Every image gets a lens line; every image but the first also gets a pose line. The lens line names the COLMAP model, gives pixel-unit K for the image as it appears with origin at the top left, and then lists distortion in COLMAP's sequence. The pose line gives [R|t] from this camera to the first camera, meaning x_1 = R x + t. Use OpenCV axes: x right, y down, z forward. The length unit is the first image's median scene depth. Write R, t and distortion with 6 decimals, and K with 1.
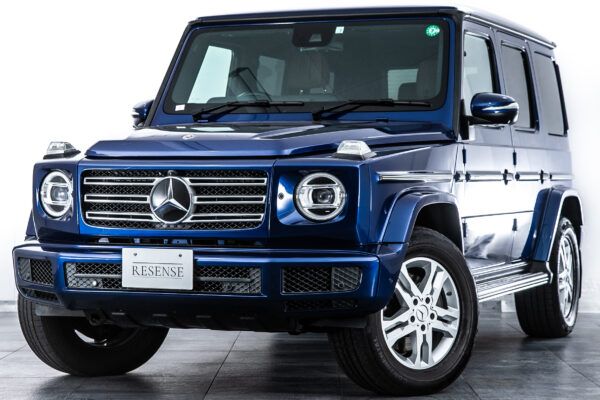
lens RADIAL K [[1579.2, 0, 300.0], [0, 1579.2, 200.0], [0, 0, 1]] dist [0.275224, 0.081295]
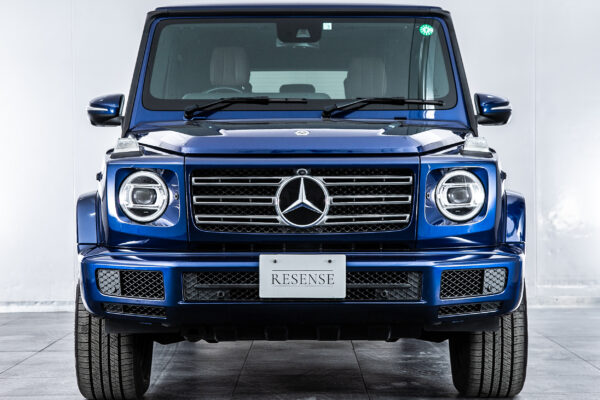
lens RADIAL K [[1389.7, 0, 323.4], [0, 1389.7, 199.7], [0, 0, 1]] dist [0.347297, -0.001463]
pose [[0.924472, -0.011349, 0.381081, -0.380460], [0.011351, 0.999933, 0.002245, -0.002492], [-0.381081, 0.002250, 0.924539, 0.249718]]
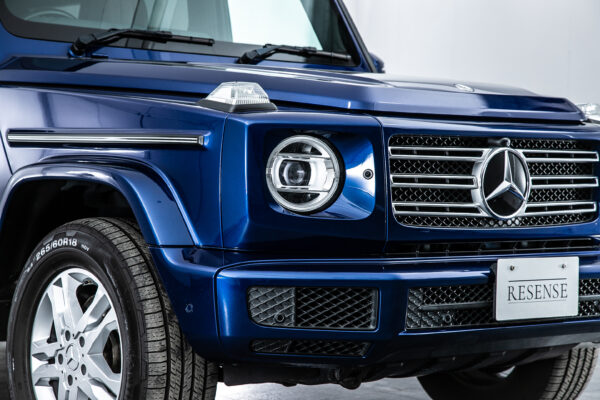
lens RADIAL K [[1385.2, 0, 300.0], [0, 1385.2, 200.0], [0, 0, 1]] dist [0.246269, -0.002197]
pose [[0.478848, -0.018476, 0.877704, -0.638182], [-0.006067, 0.999685, 0.024354, -0.006564], [-0.877877, -0.016987, 0.478585, 0.801179]]
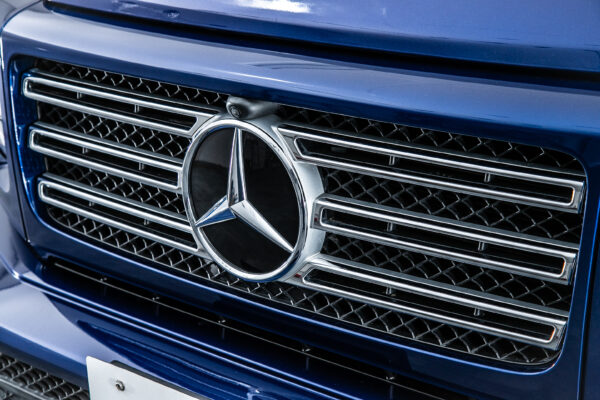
lens RADIAL K [[1214.8, 0, 300.0], [0, 1214.8, 200.0], [0, 0, 1]] dist [0.252596, 0.012724]
pose [[0.950626, 0.061697, -0.304144, -0.005224], [0.039296, 0.948220, 0.315173, -0.069049], [0.307841, -0.311563, 0.898978, 0.811482]]
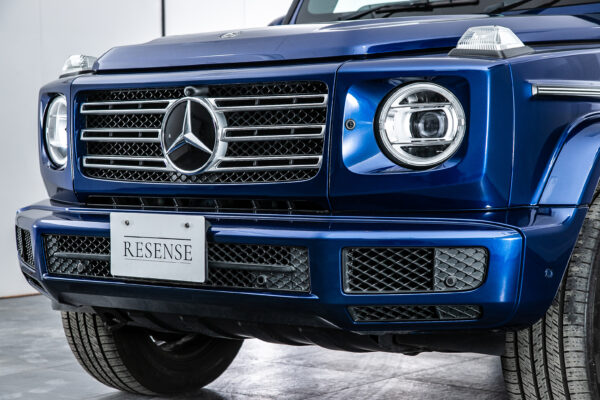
lens RADIAL K [[1291.6, 0, 300.0], [0, 1291.6, 200.0], [0, 0, 1]] dist [0.363515, -0.120024]
pose [[0.963372, 0.002167, -0.268160, 0.096059], [0.003486, 0.999782, 0.020603, 0.015165], [0.268146, -0.020783, 0.963154, 0.527639]]
